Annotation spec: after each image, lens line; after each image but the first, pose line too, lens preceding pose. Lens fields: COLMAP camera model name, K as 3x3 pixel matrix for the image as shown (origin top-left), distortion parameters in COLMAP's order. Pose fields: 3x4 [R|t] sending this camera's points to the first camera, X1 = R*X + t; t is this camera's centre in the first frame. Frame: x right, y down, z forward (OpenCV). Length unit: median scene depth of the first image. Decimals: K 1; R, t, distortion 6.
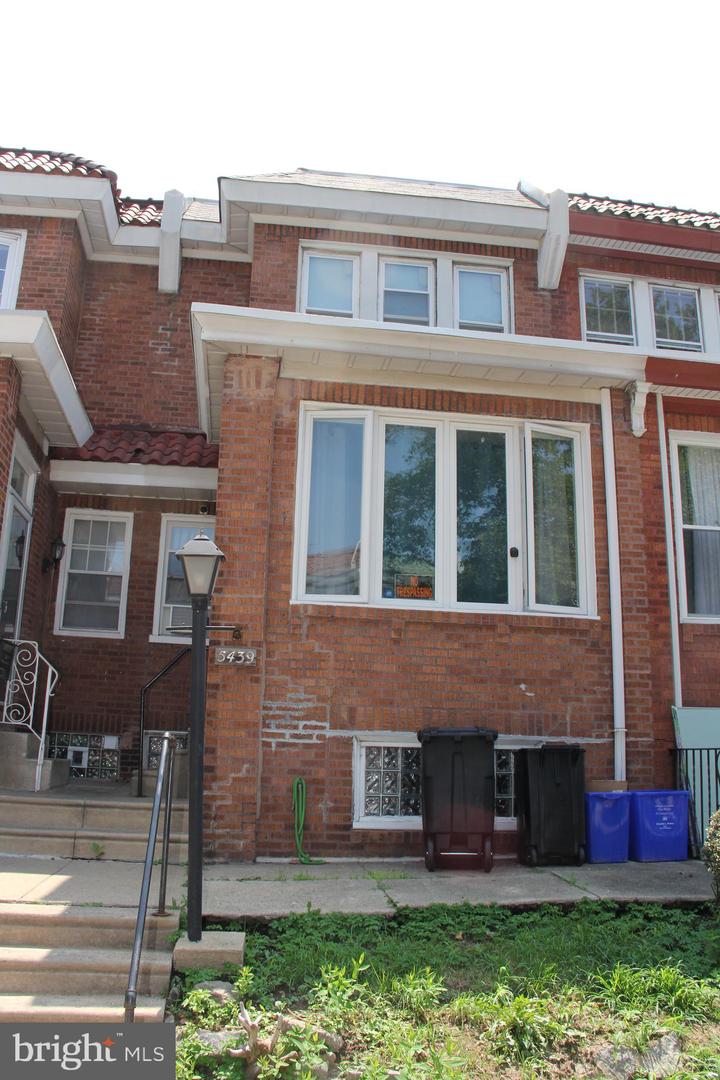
lens RADIAL K [[890.2, 0, 360.0], [0, 890.2, 540.0], [0, 0, 1]] dist [-0.174778, 0.131276]
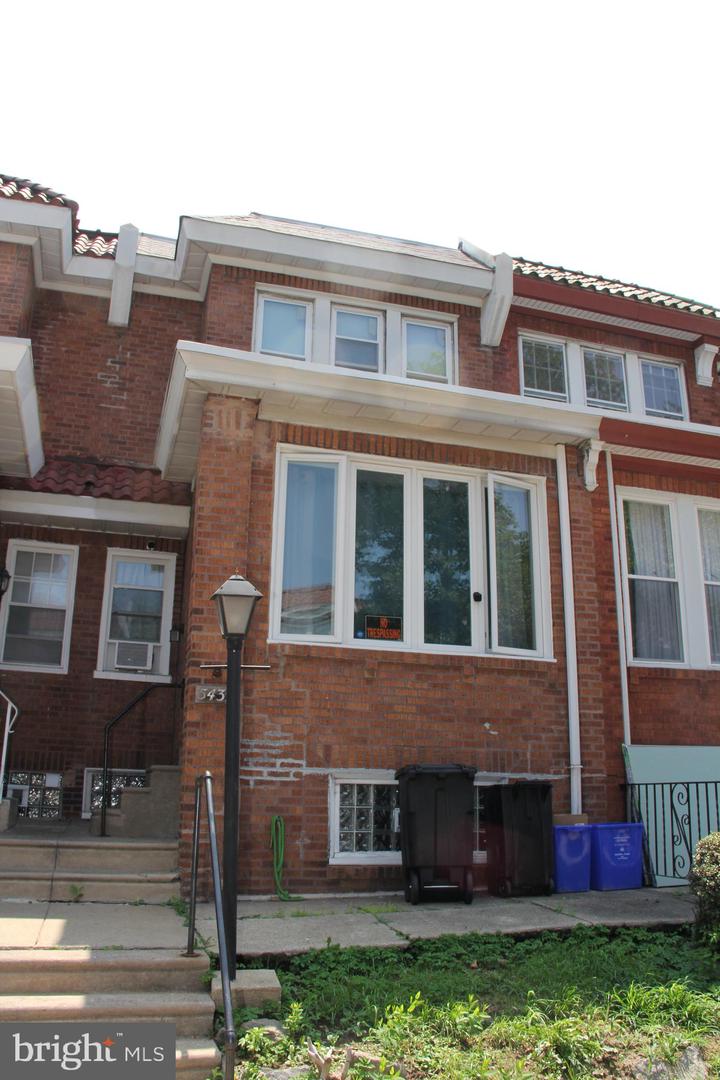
lens RADIAL K [[882.9, 0, 363.5], [0, 882.9, 545.6], [0, 0, 1]] dist [-0.177178, 0.127755]
pose [[0.987905, 0.032281, 0.151664, -0.123338], [-0.026586, 0.998869, -0.039429, -0.002181], [-0.152766, 0.034920, 0.987645, -0.010027]]
